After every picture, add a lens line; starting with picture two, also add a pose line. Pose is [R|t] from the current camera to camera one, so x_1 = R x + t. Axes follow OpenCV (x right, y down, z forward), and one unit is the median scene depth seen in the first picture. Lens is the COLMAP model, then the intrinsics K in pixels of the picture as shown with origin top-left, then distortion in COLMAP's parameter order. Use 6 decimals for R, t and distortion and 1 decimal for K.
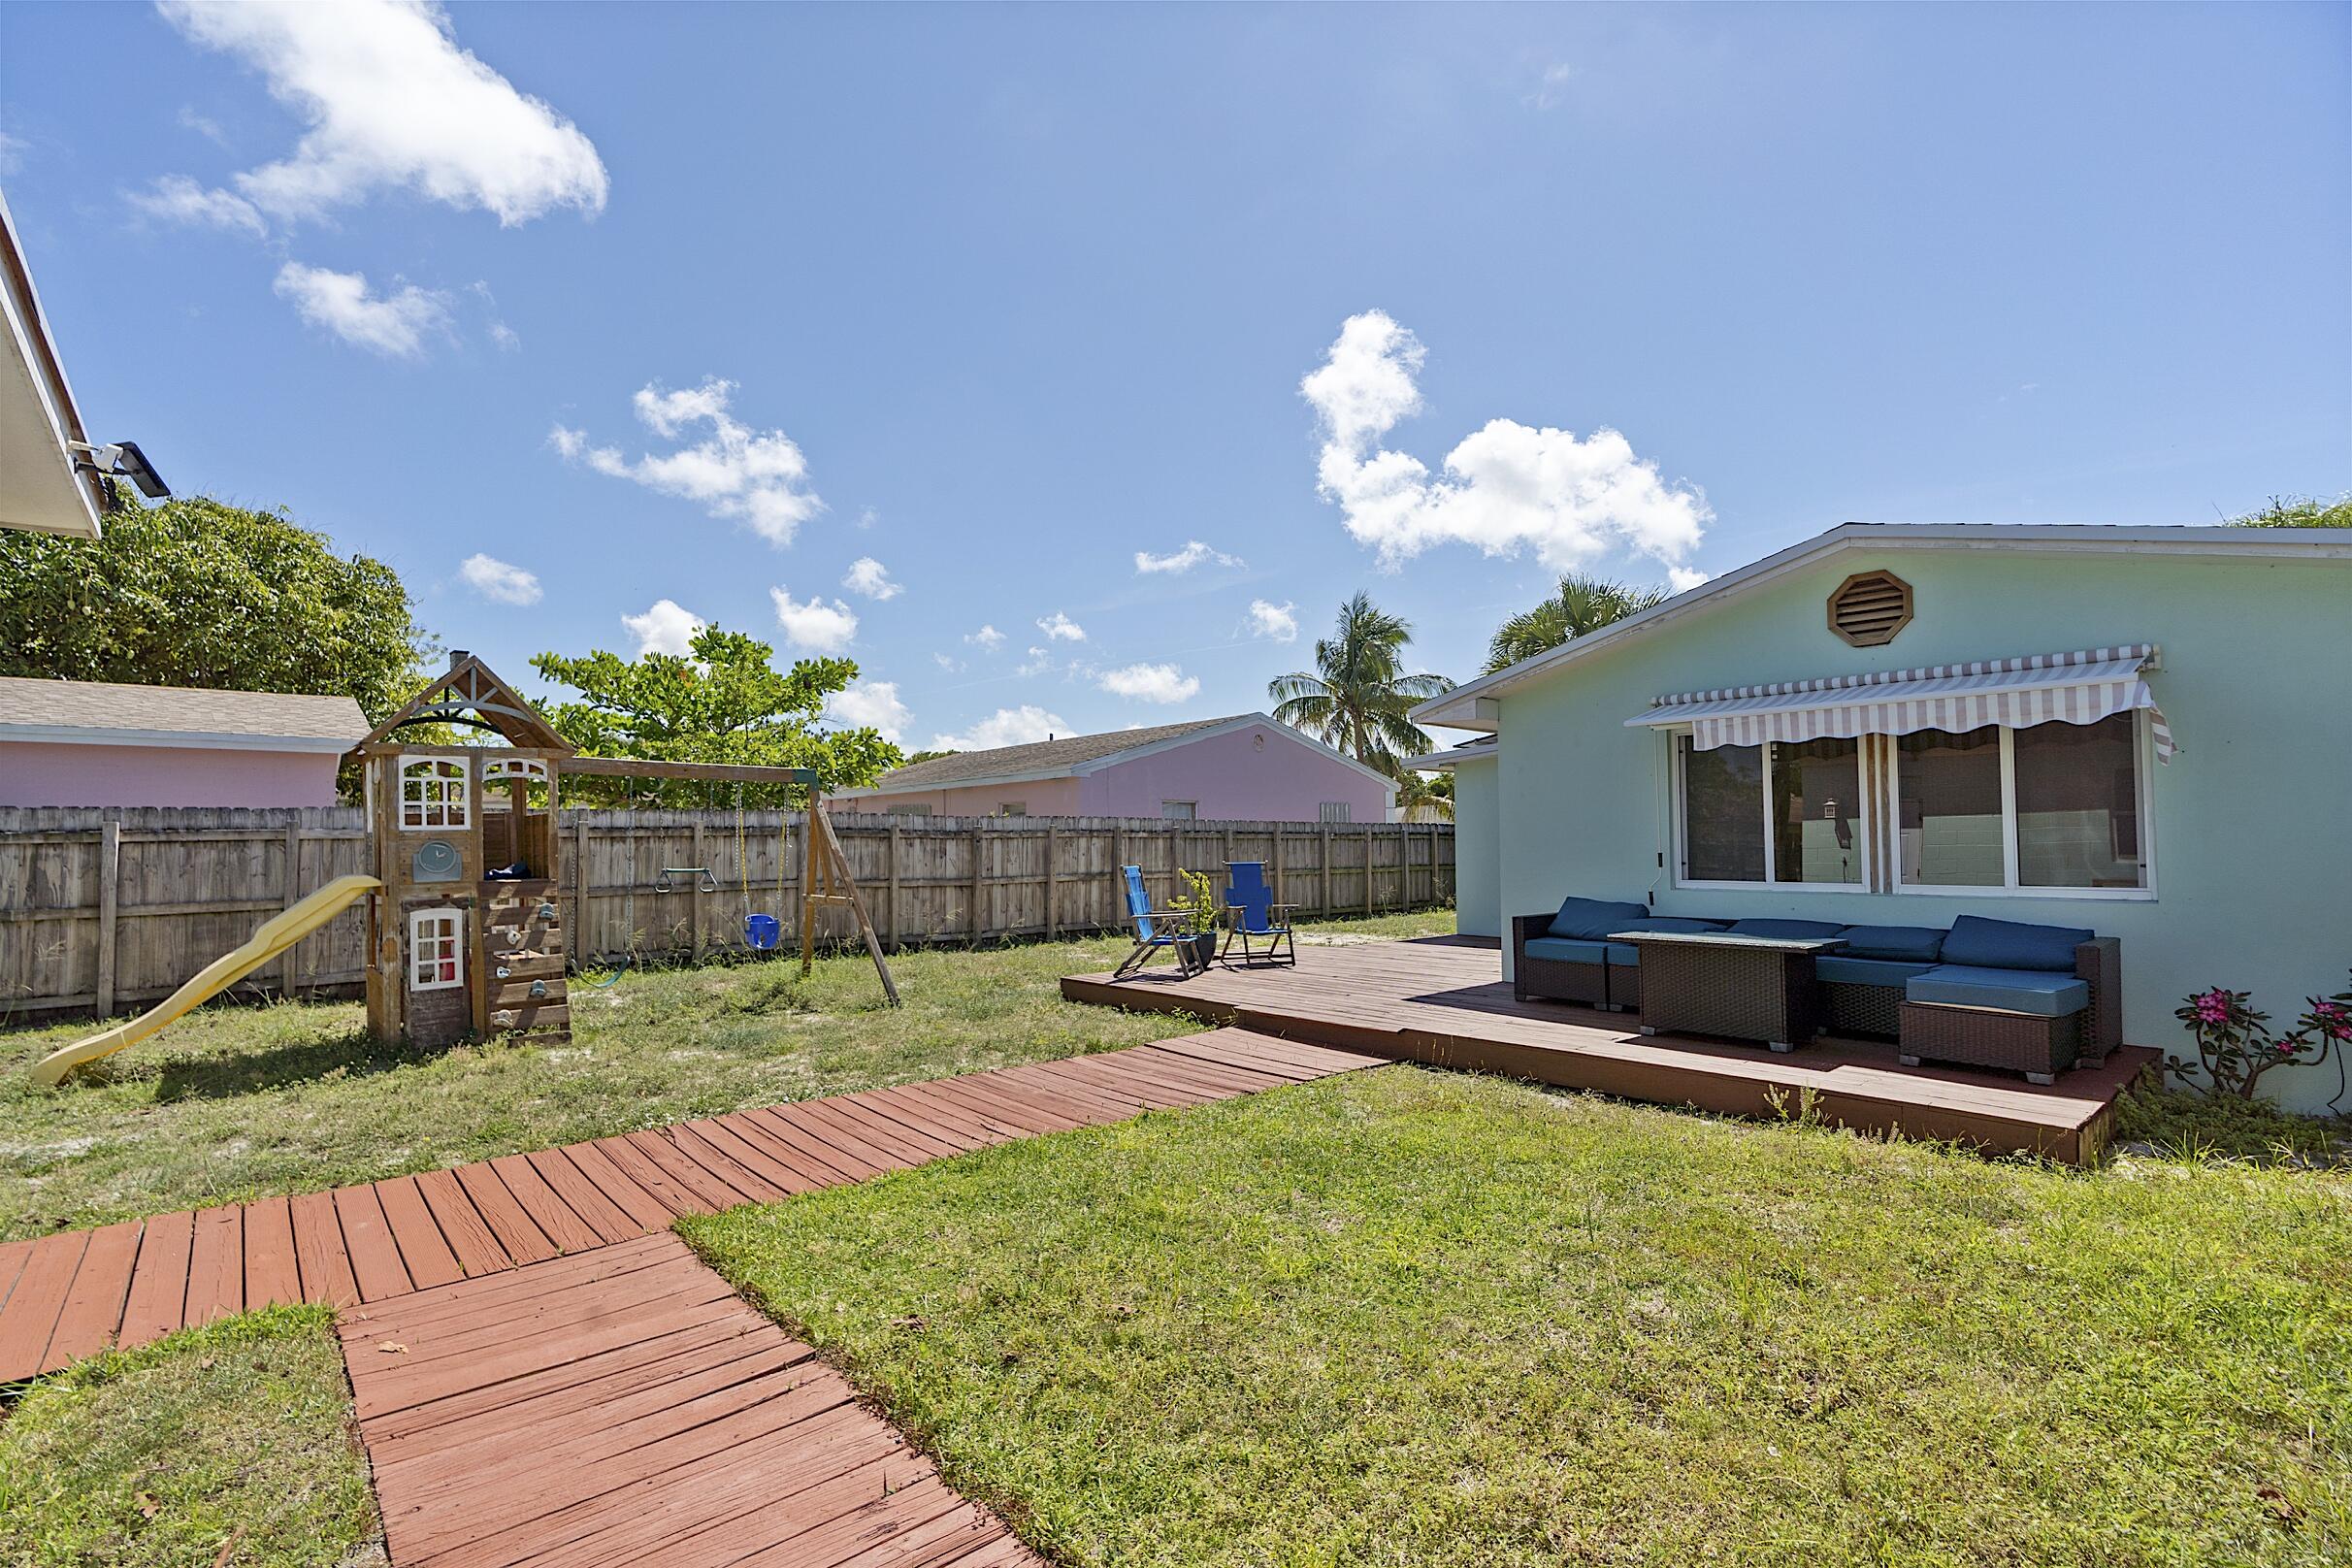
lens RADIAL K [[1081.5, 0, 1164.3], [0, 1081.5, 794.6], [0, 0, 1]] dist [-0.007480, 0.001051]
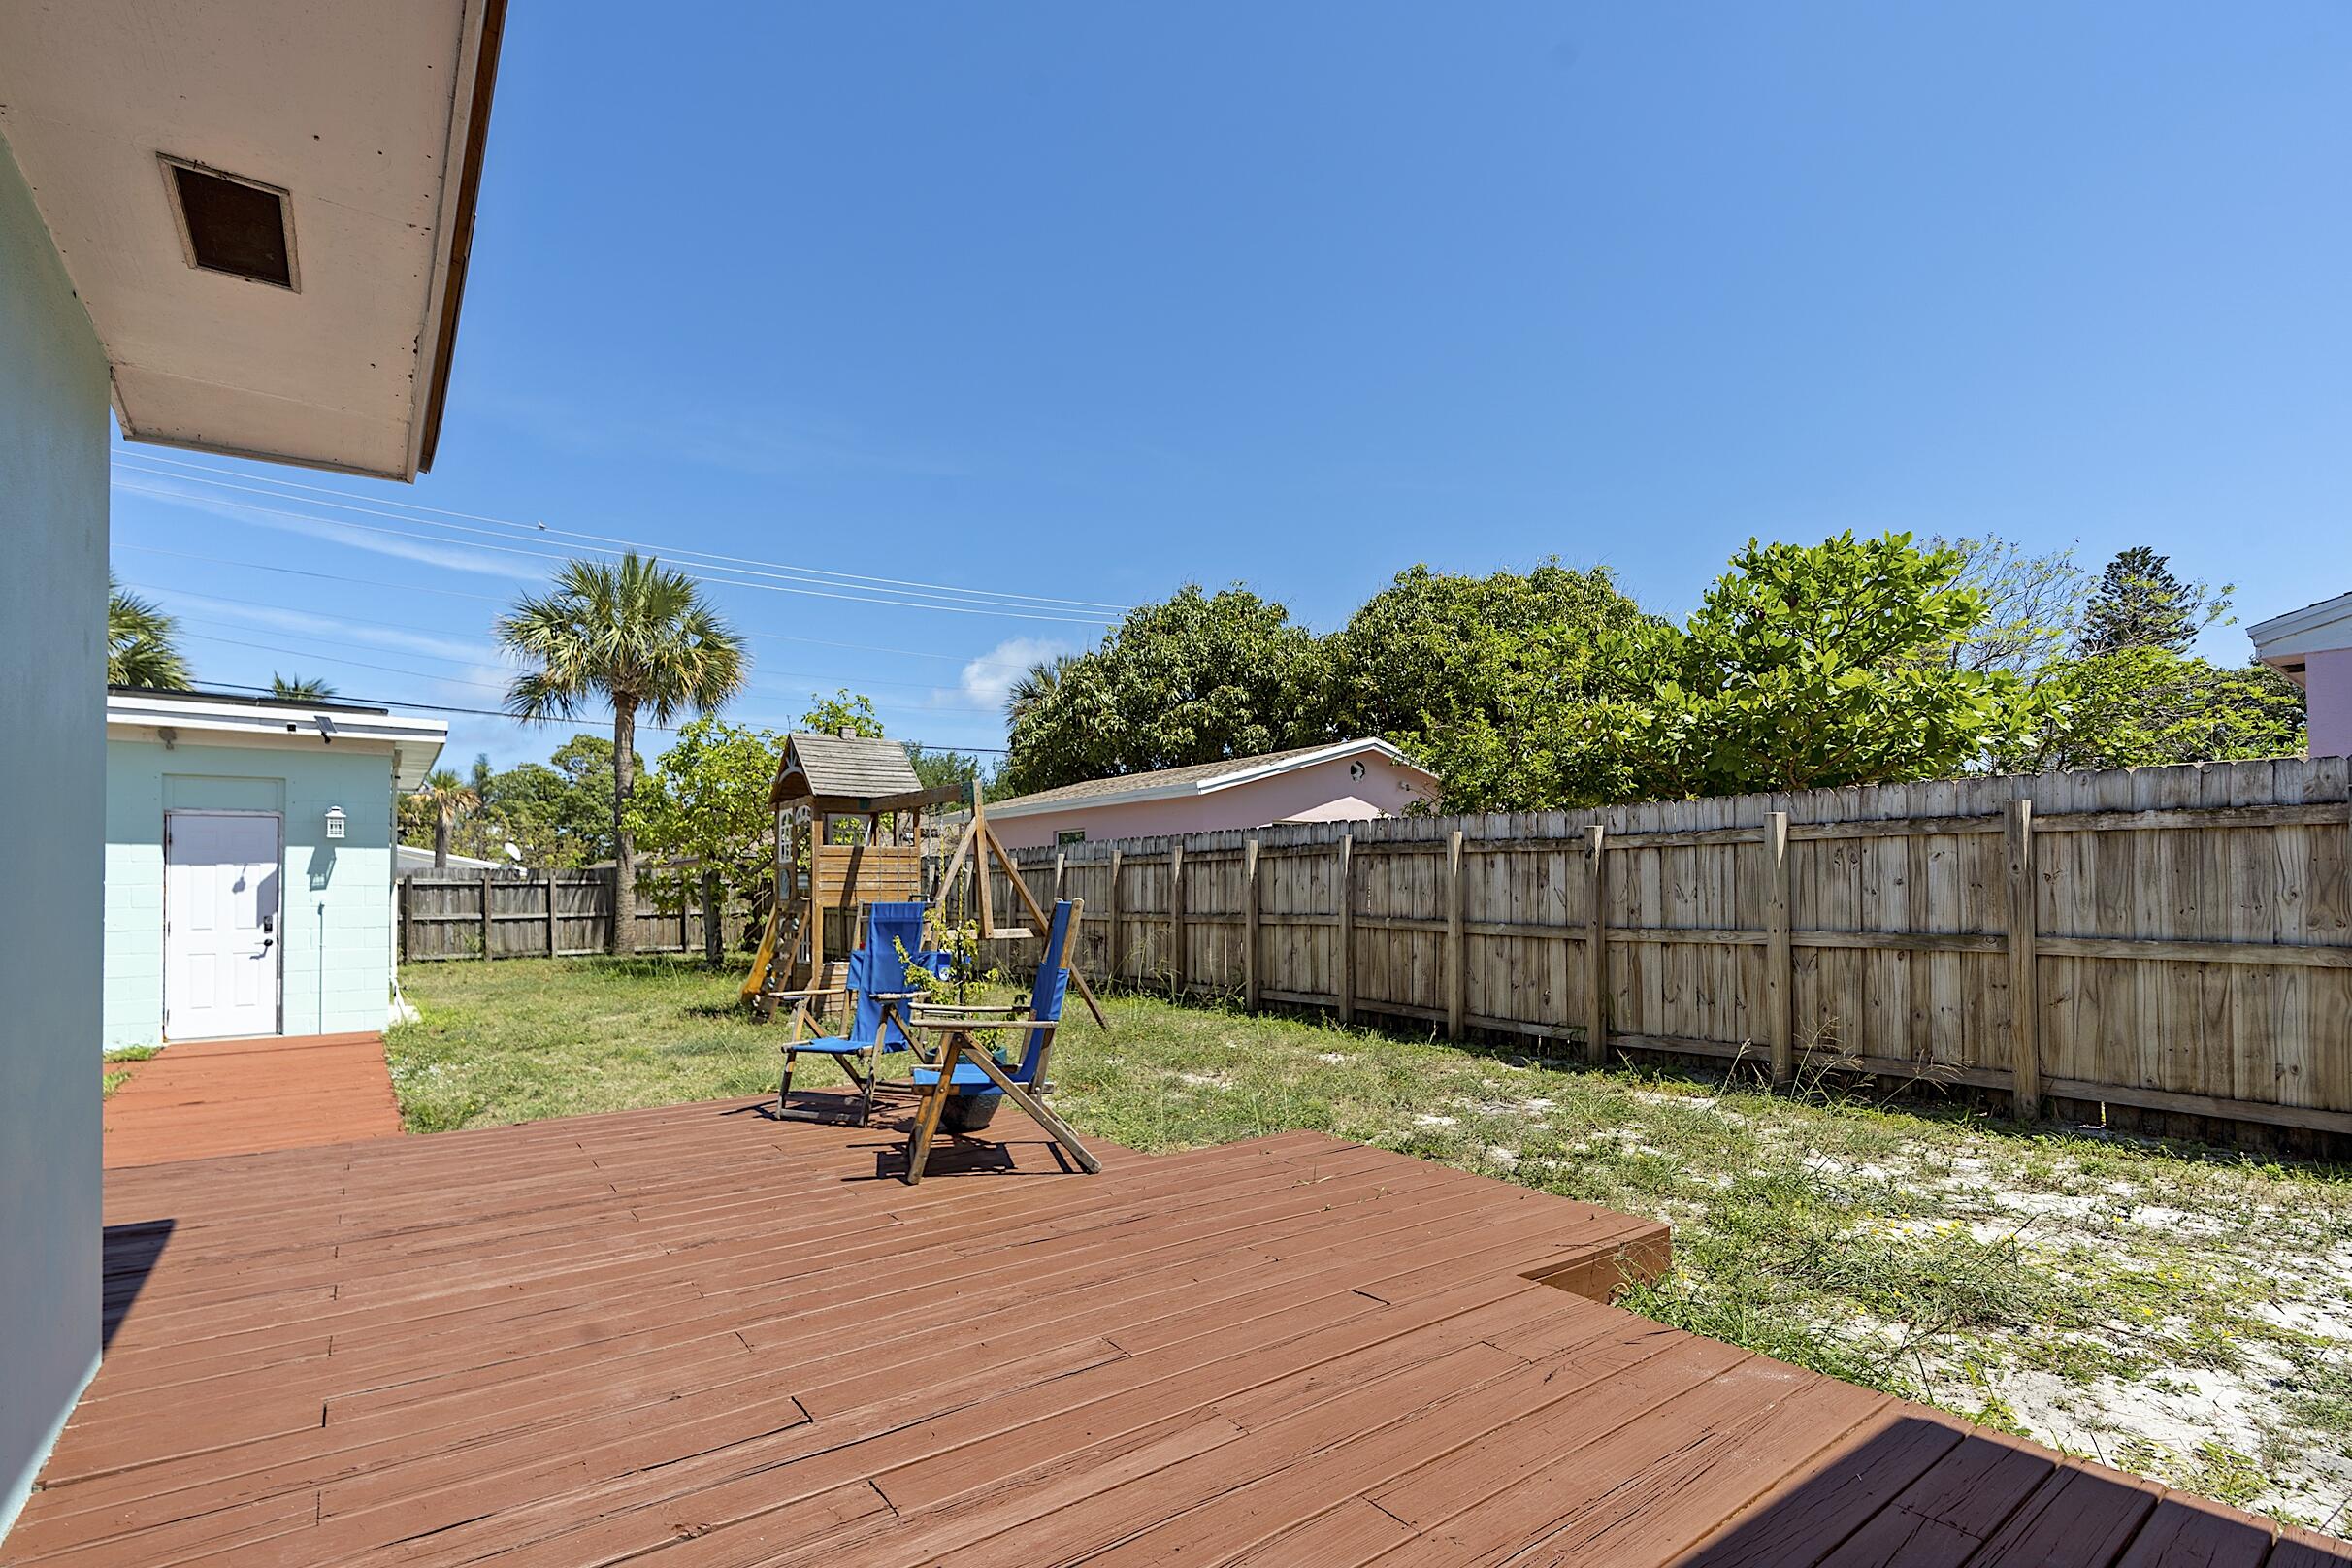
lens RADIAL K [[1081.5, 0, 1157.7], [0, 1081.5, 866.7], [0, 0, 1]] dist [-0.007480, 0.001051]
pose [[-0.074726, -0.015634, -0.997082, 0.499924], [0.046056, 0.998756, -0.019111, 0.068850], [0.996140, -0.047350, -0.073913, 1.172432]]
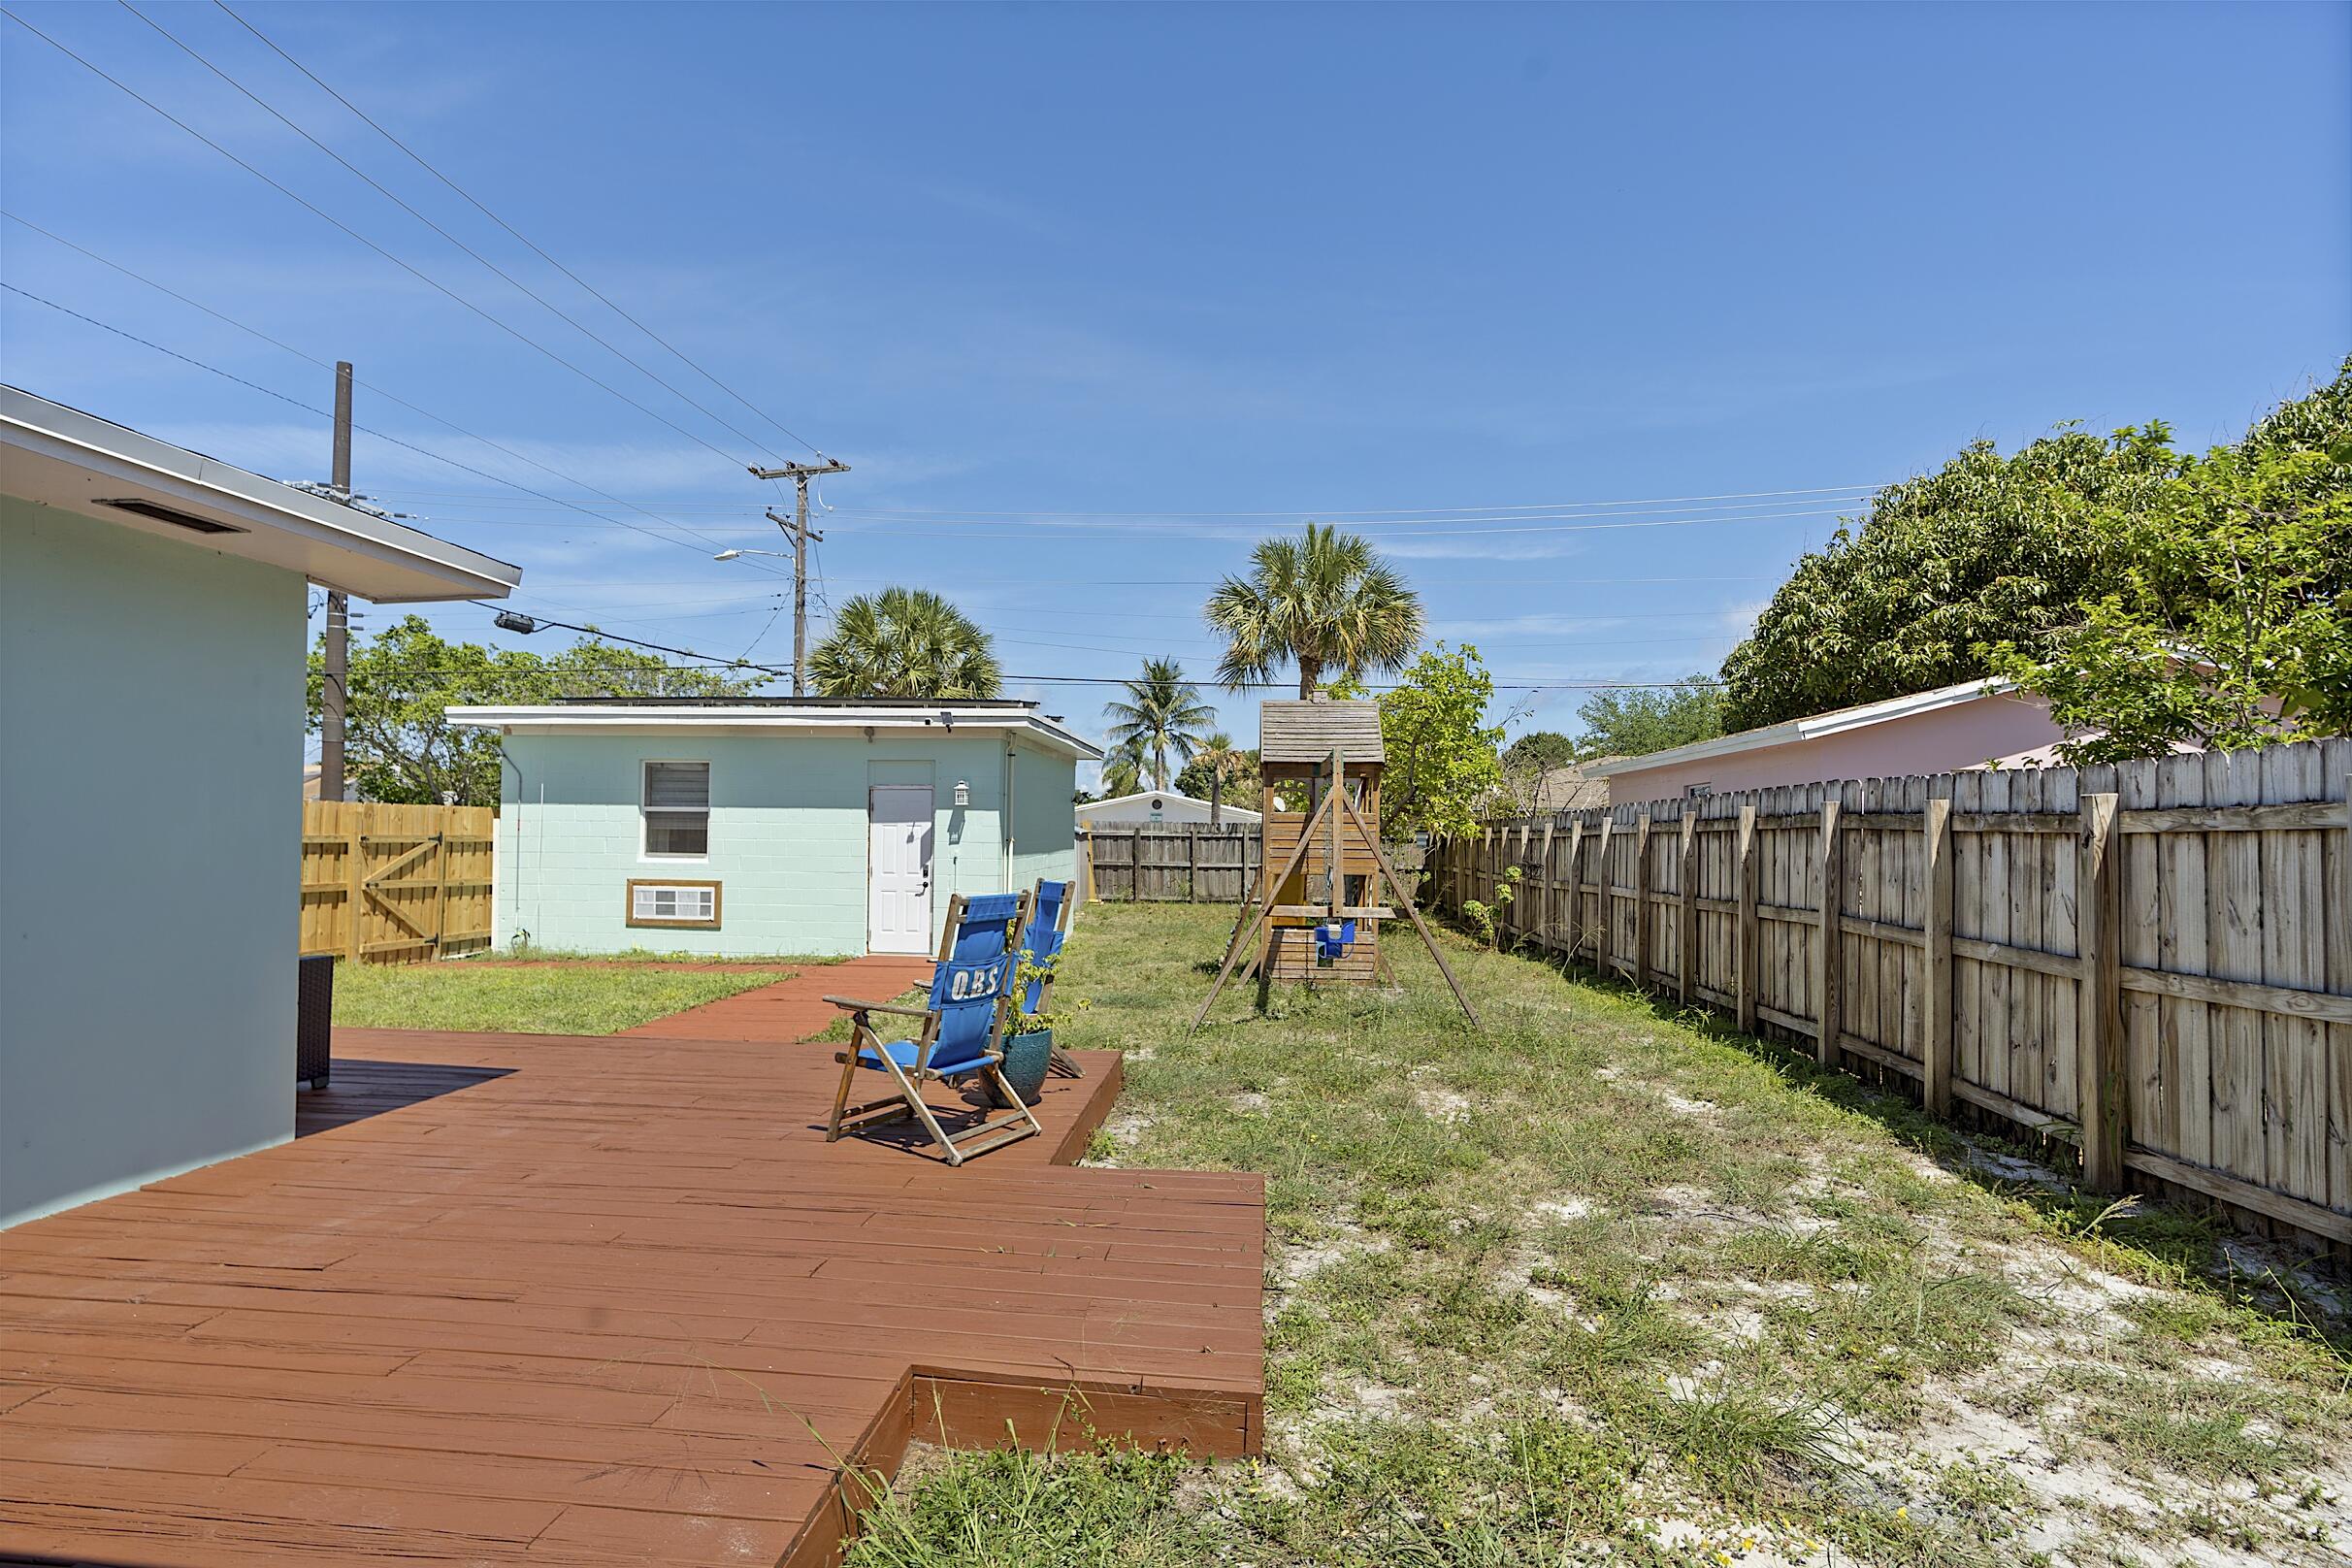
lens RADIAL K [[1151.4, 0, 1157.3], [0, 1151.4, 801.9], [0, 0, 1]] dist [-0.006452, 0.001250]
pose [[-0.718719, -0.025065, -0.694849, 0.349613], [0.017326, 0.998394, -0.053936, 0.062431], [0.695085, -0.050804, -0.717131, 1.478657]]
